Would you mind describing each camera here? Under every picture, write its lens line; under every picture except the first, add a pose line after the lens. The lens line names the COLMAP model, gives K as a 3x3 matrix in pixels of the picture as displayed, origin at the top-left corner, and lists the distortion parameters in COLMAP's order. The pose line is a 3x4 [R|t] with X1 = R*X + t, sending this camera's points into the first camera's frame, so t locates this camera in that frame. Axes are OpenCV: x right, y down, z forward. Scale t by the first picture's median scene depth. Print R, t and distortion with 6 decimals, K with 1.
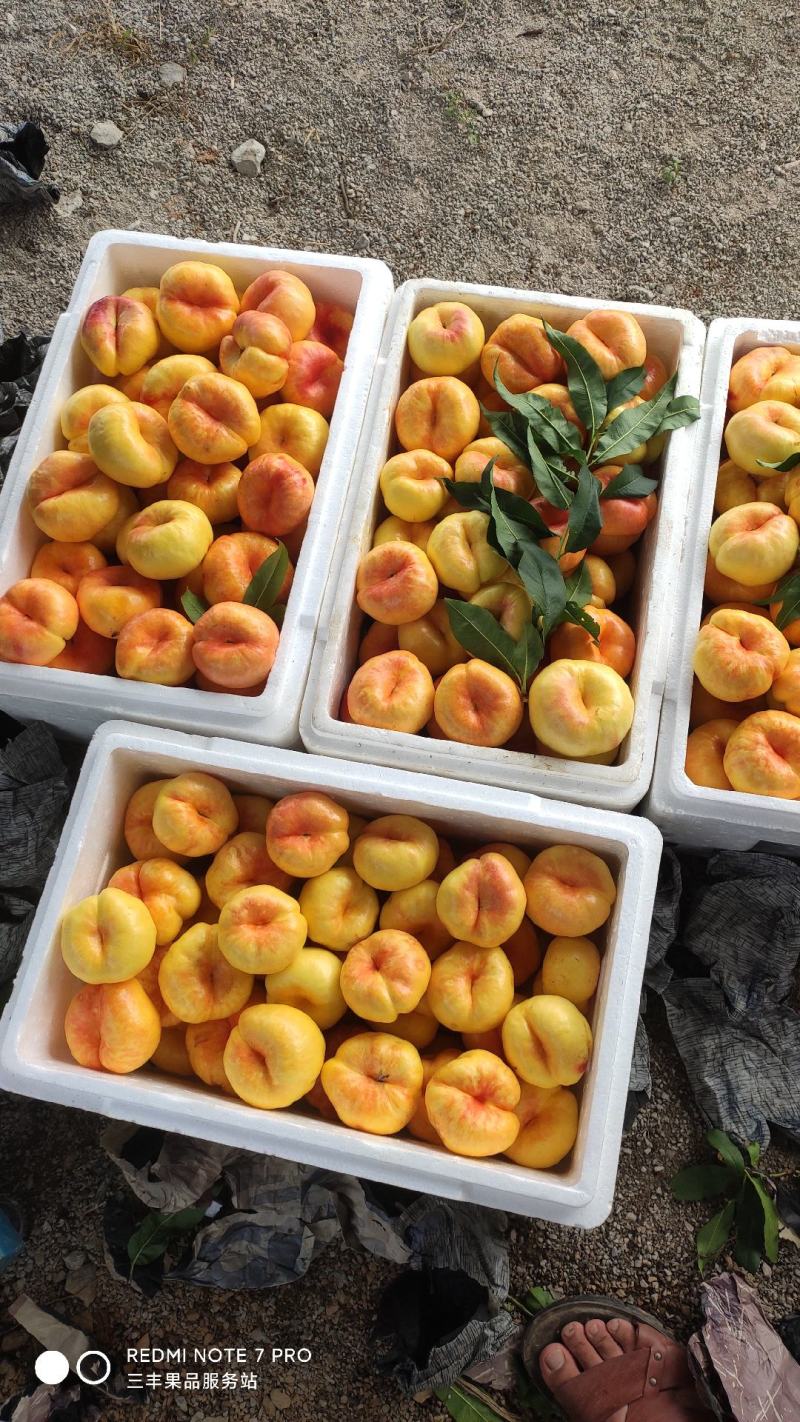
lens RADIAL K [[1068.4, 0, 389.5], [0, 1068.4, 705.6], [0, 0, 1]] dist [0.019399, 0.000485]
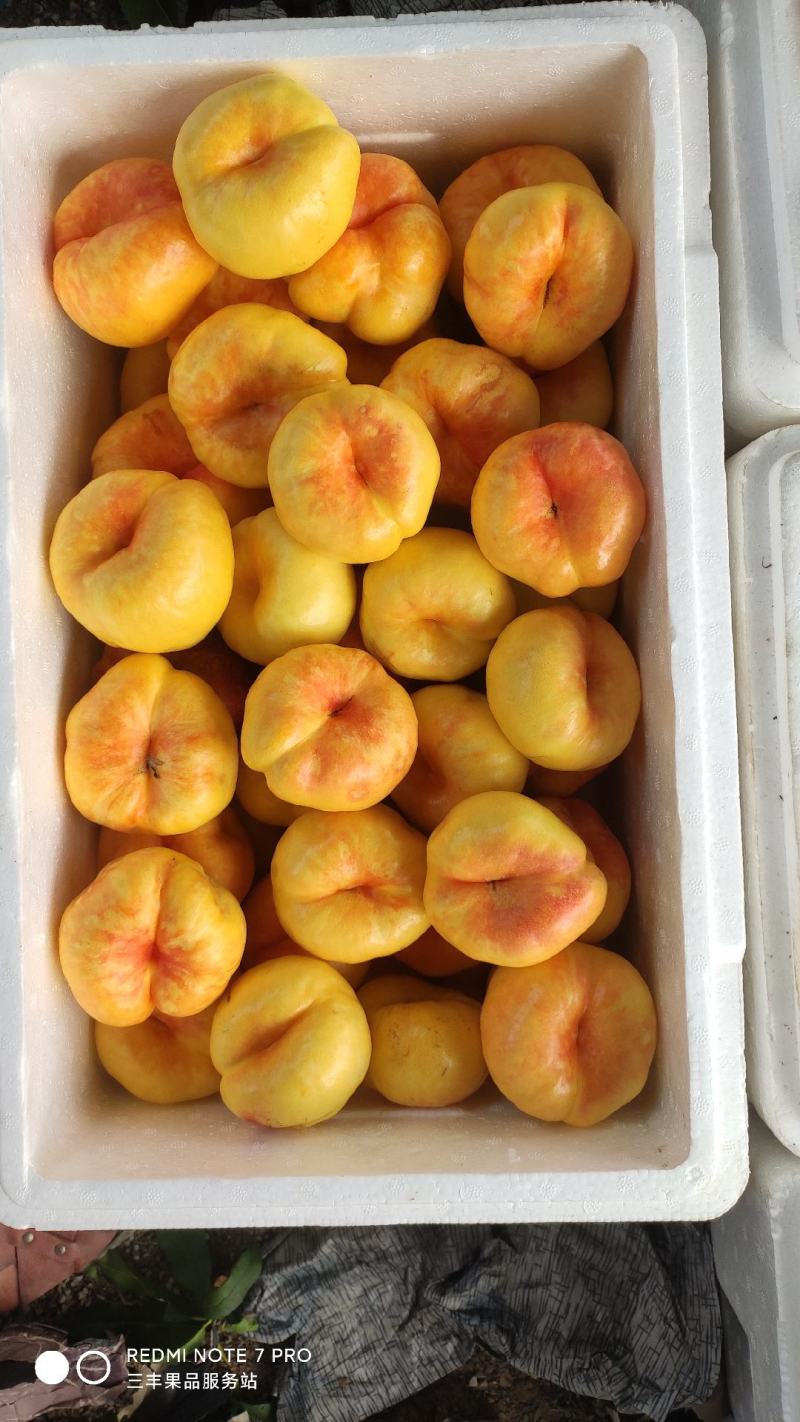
lens RADIAL K [[1068.4, 0, 389.5], [0, 1068.4, 705.6], [0, 0, 1]] dist [0.019399, 0.000485]
pose [[0.243499, 0.967560, 0.067341, -0.041574], [-0.914620, 0.205961, 0.347923, 0.037624], [0.322767, -0.146310, 0.935102, 0.498584]]
